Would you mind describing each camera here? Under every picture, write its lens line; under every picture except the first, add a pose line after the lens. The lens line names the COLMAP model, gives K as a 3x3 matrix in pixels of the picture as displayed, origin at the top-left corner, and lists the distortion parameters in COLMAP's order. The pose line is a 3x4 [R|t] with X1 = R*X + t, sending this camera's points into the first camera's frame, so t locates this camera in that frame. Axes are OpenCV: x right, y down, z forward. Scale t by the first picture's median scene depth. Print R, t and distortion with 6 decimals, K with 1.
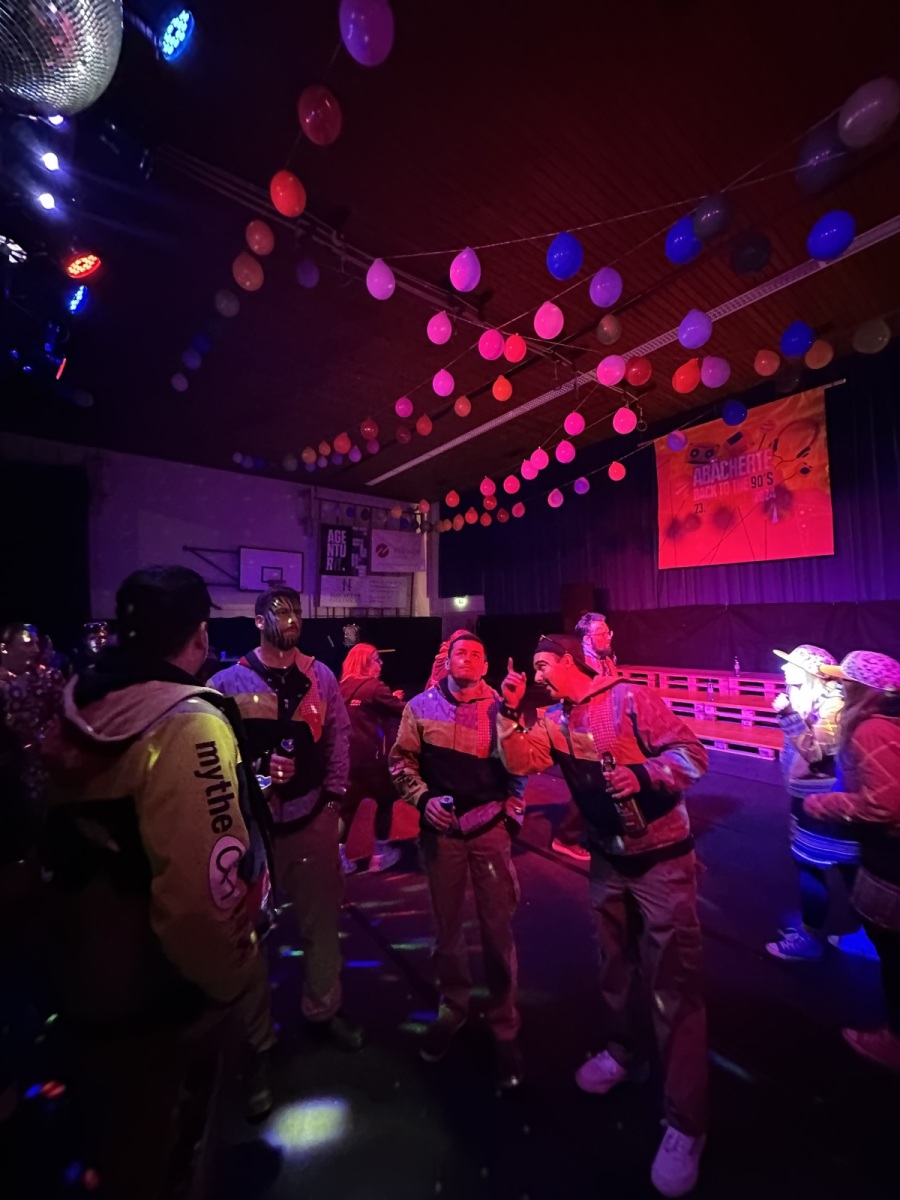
lens RADIAL K [[481.2, 0, 444.5], [0, 481.2, 592.8], [0, 0, 1]] dist [-0.001974, 0.000334]
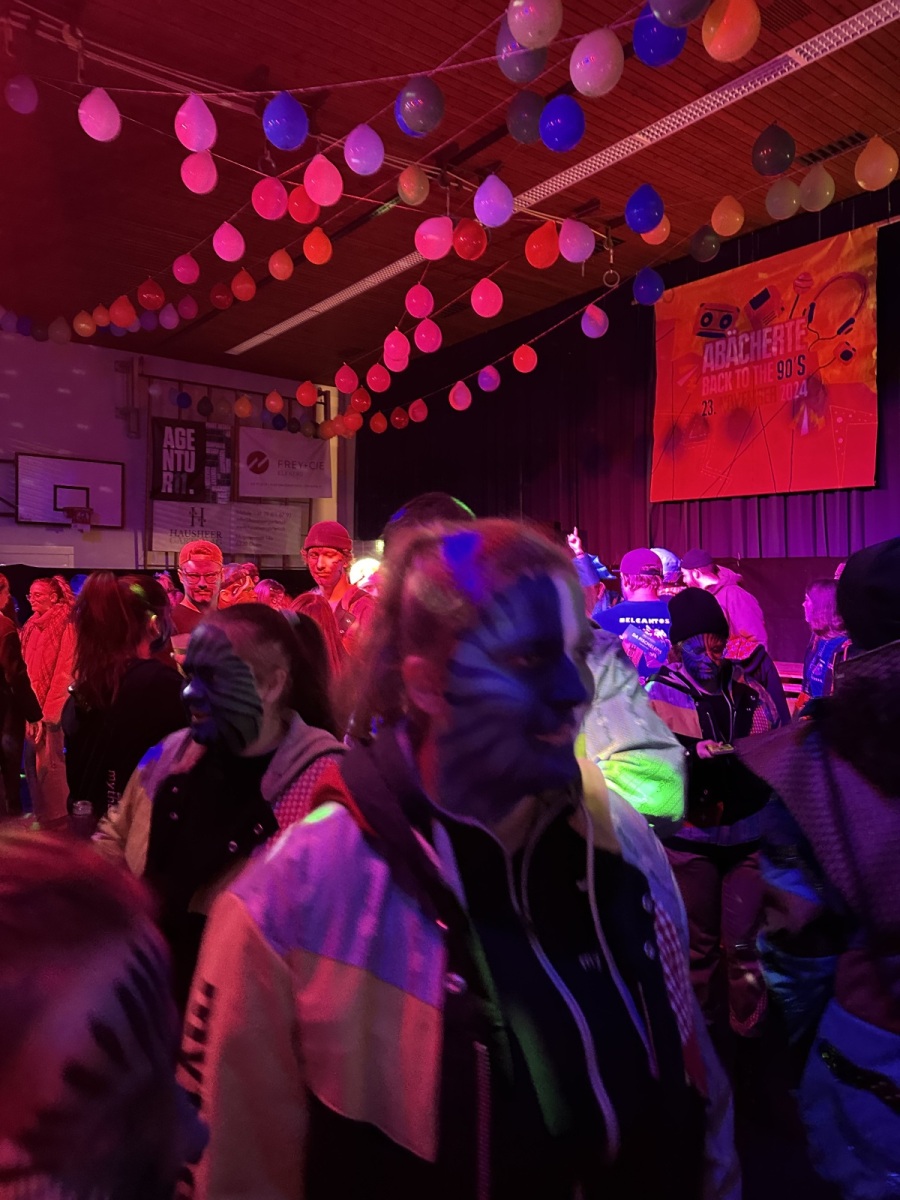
lens RADIAL K [[854.7, 0, 426.1], [0, 854.7, 603.1], [0, 0, 1]] dist [0.019590, -0.019524]
pose [[0.999759, 0.018273, -0.012143, 0.172248], [-0.017204, 0.996401, 0.083004, -0.004277], [0.013616, -0.082775, 0.996475, -0.172851]]
